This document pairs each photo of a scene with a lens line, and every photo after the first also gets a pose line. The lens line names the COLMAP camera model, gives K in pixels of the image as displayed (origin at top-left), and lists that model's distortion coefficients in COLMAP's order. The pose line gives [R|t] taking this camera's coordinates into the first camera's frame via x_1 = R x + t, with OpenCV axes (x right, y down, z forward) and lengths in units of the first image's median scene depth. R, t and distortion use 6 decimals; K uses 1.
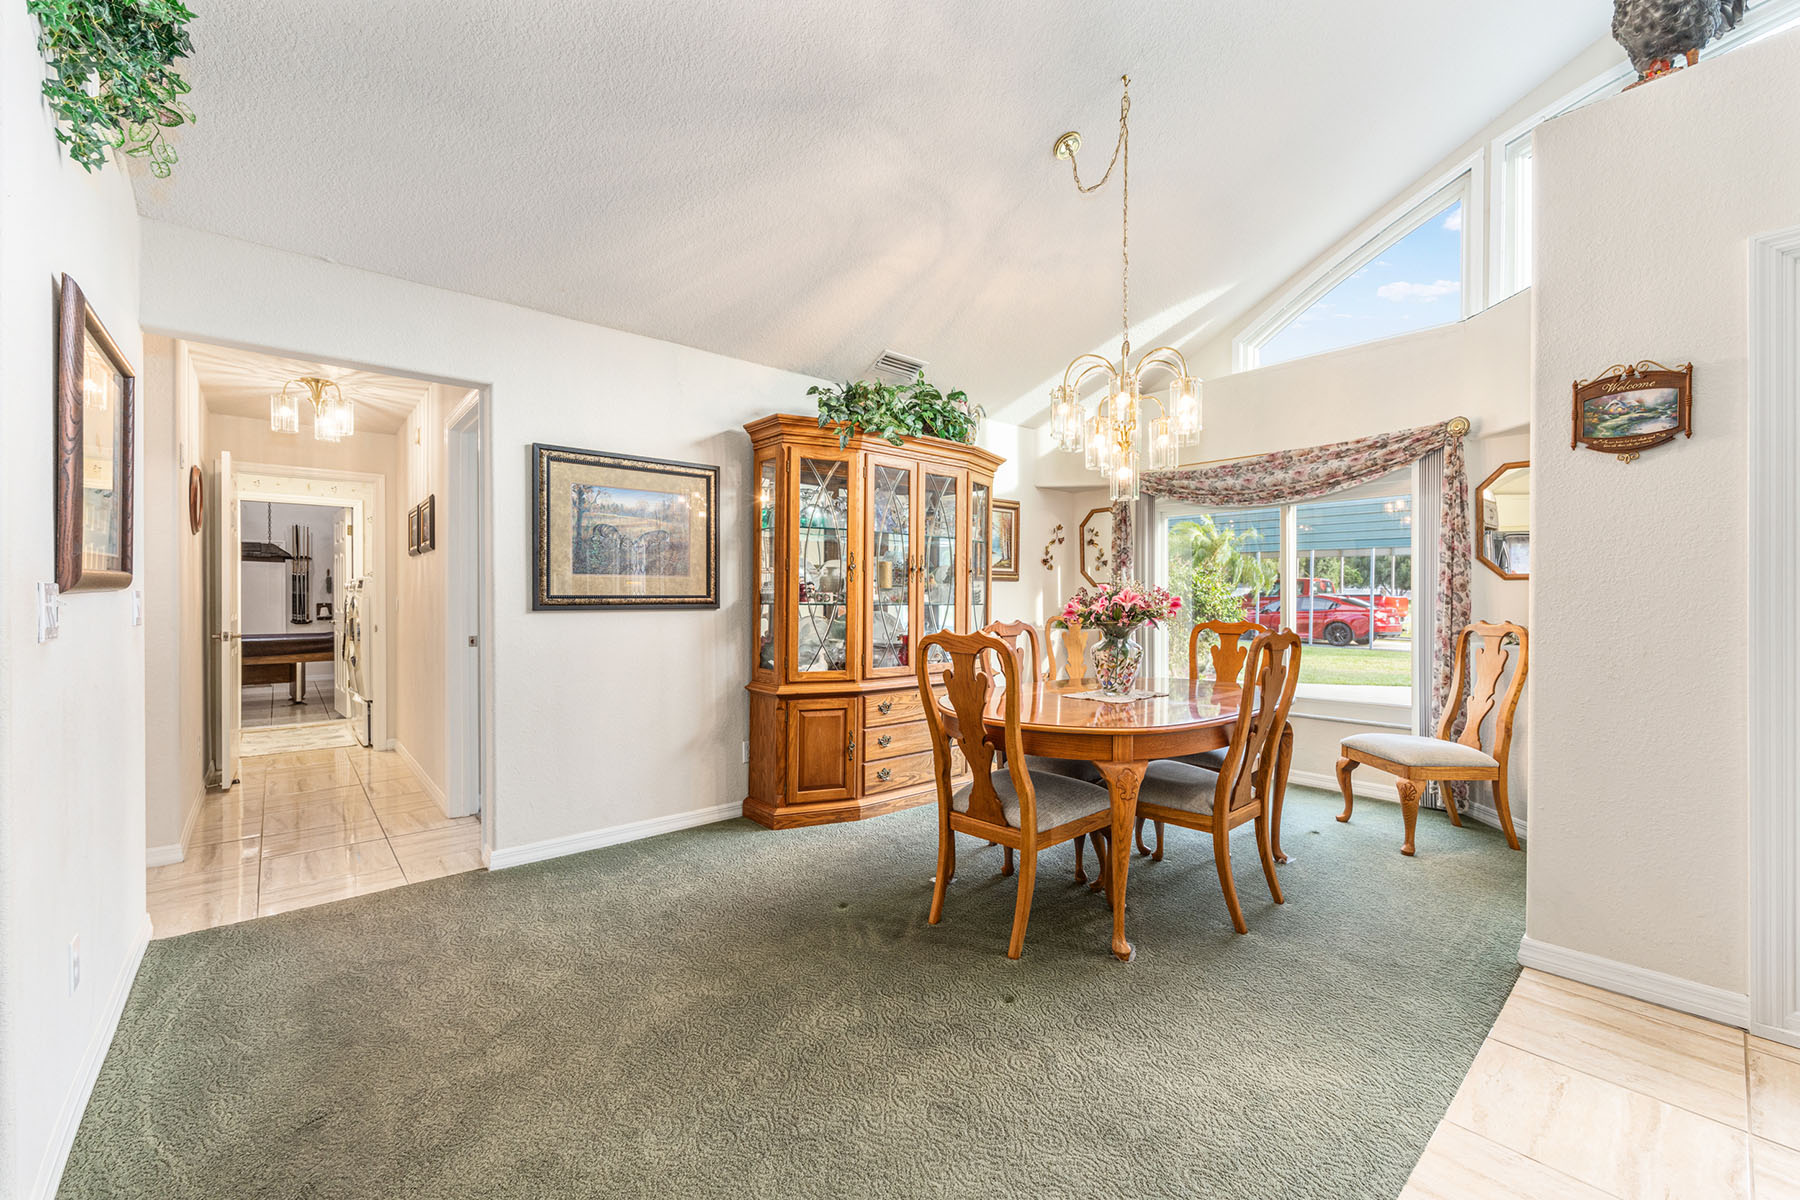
lens RADIAL K [[723.0, 0, 910.4], [0, 723.0, 597.2], [0, 0, 1]] dist [-0.002050, 0.001182]
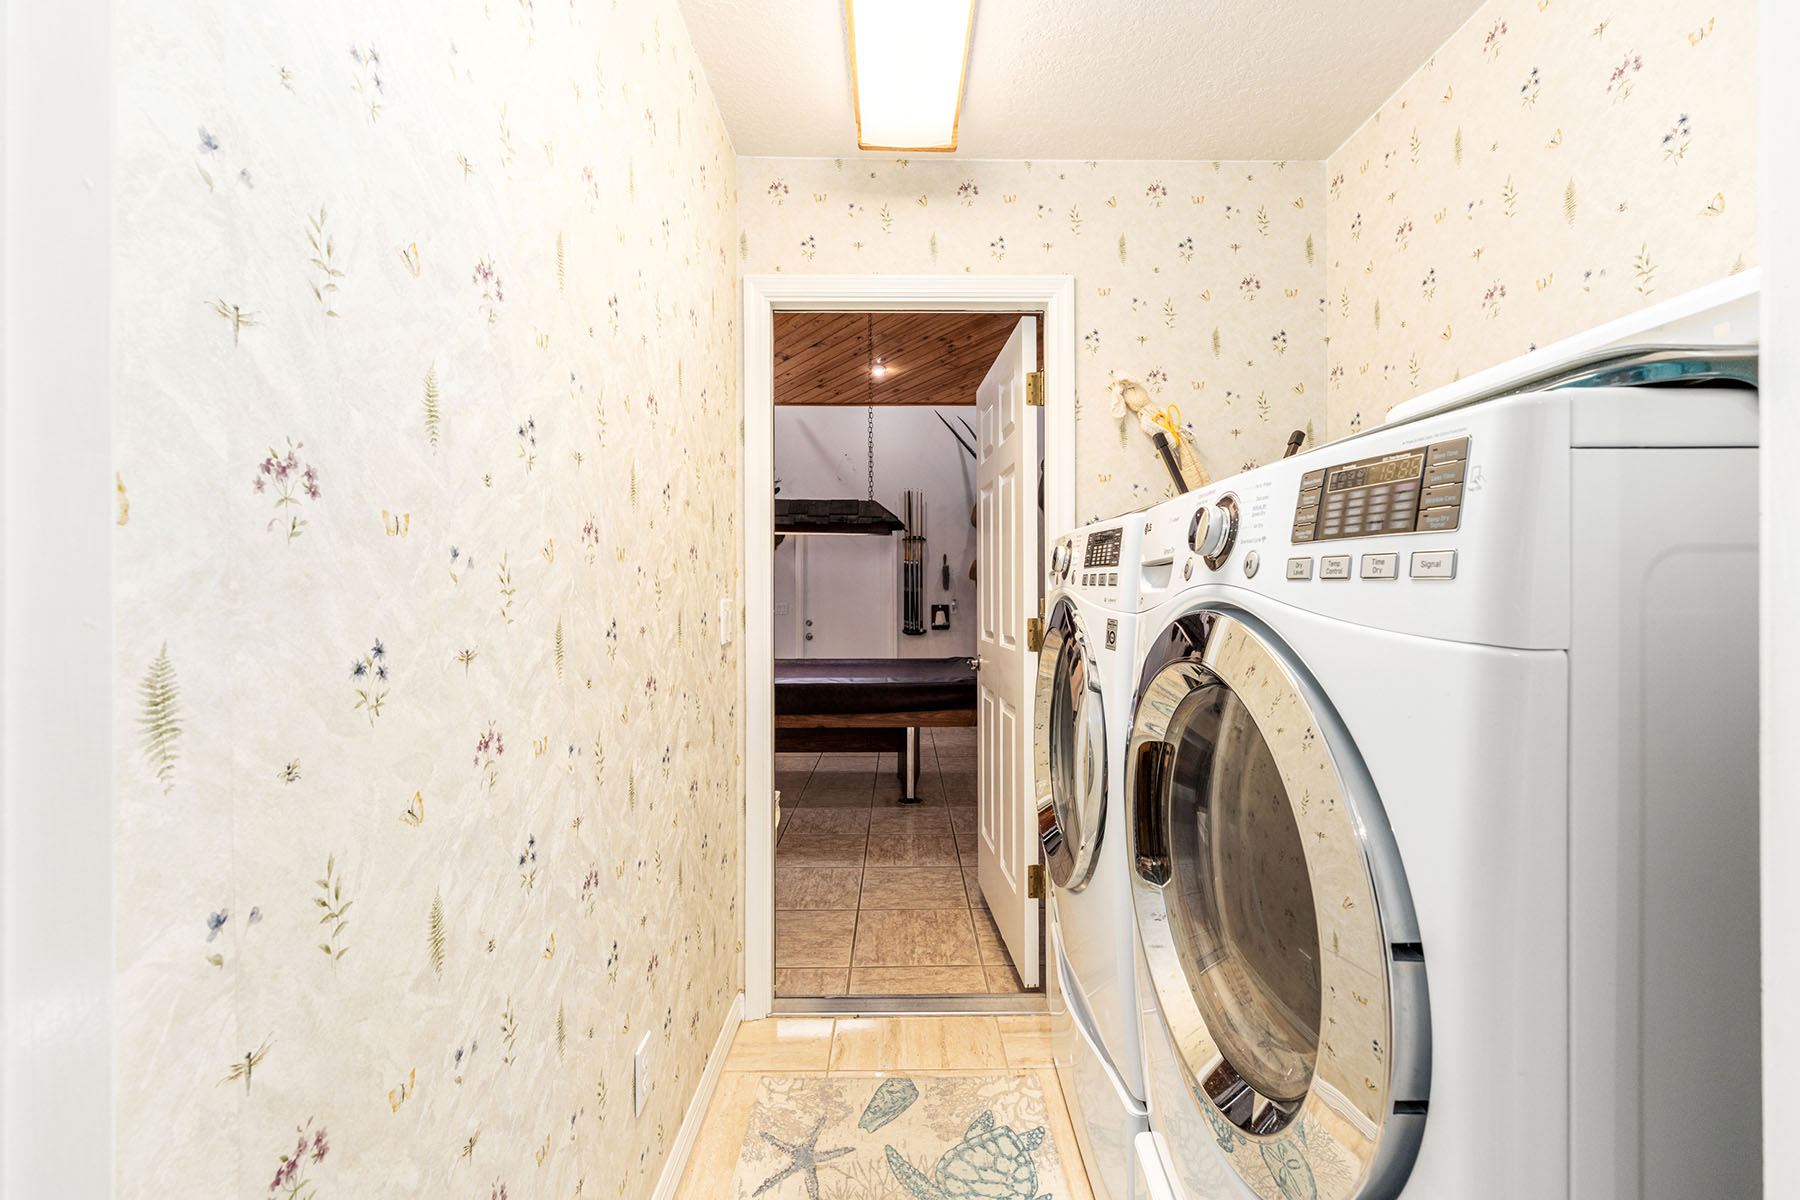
lens RADIAL K [[723.0, 0, 900.7], [0, 723.0, 595.0], [0, 0, 1]] dist [-0.002050, 0.001182]
pose [[0.752875, 0.004243, -0.658150, -1.126885], [-0.003033, 0.999991, 0.002976, -0.008102], [0.658157, -0.000244, 0.752881, 1.334184]]
